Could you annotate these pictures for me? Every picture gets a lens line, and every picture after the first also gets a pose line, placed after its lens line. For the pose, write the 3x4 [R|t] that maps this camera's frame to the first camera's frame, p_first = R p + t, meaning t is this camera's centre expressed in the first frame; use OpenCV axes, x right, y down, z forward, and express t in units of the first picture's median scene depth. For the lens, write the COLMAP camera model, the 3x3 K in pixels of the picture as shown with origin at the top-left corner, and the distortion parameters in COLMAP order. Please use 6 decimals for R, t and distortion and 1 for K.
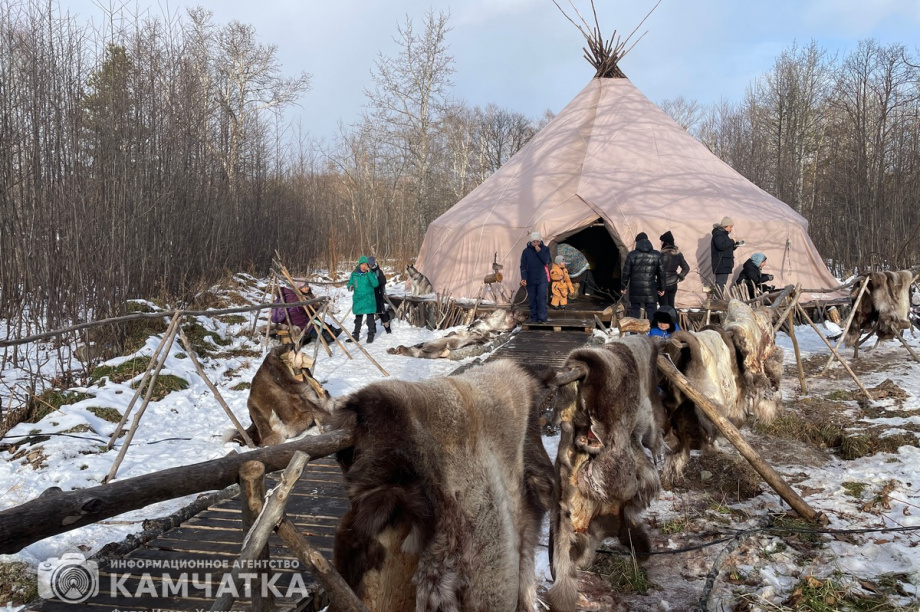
lens RADIAL K [[684.0, 0, 464.1], [0, 684.0, 298.7], [0, 0, 1]] dist [0.092029, -0.116960]
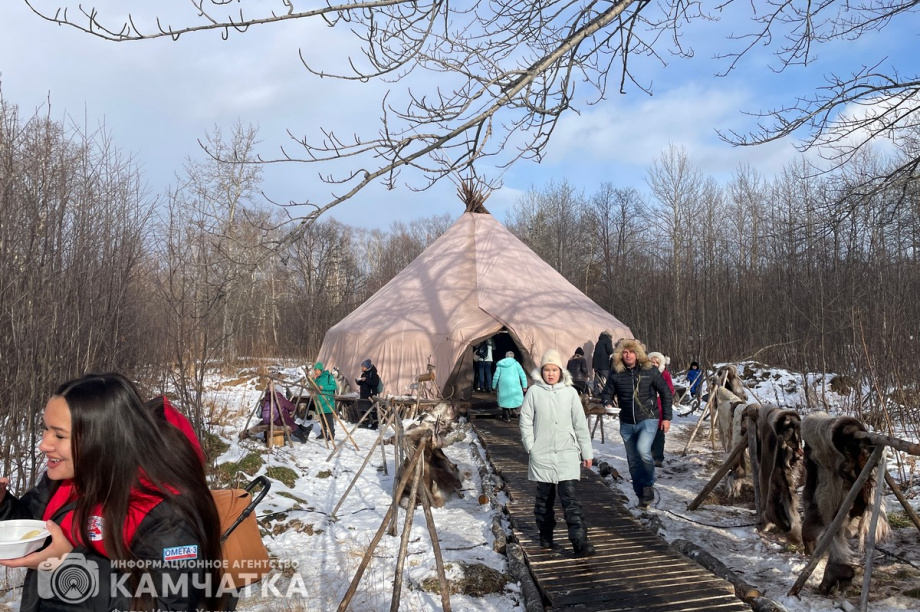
lens RADIAL K [[684.0, 0, 464.1], [0, 684.0, 298.7], [0, 0, 1]] dist [0.092029, -0.116960]
pose [[0.933069, 0.009845, 0.359562, -0.288573], [0.040998, 0.990200, -0.133502, -0.002946], [-0.357352, 0.139308, 0.923522, -0.119526]]
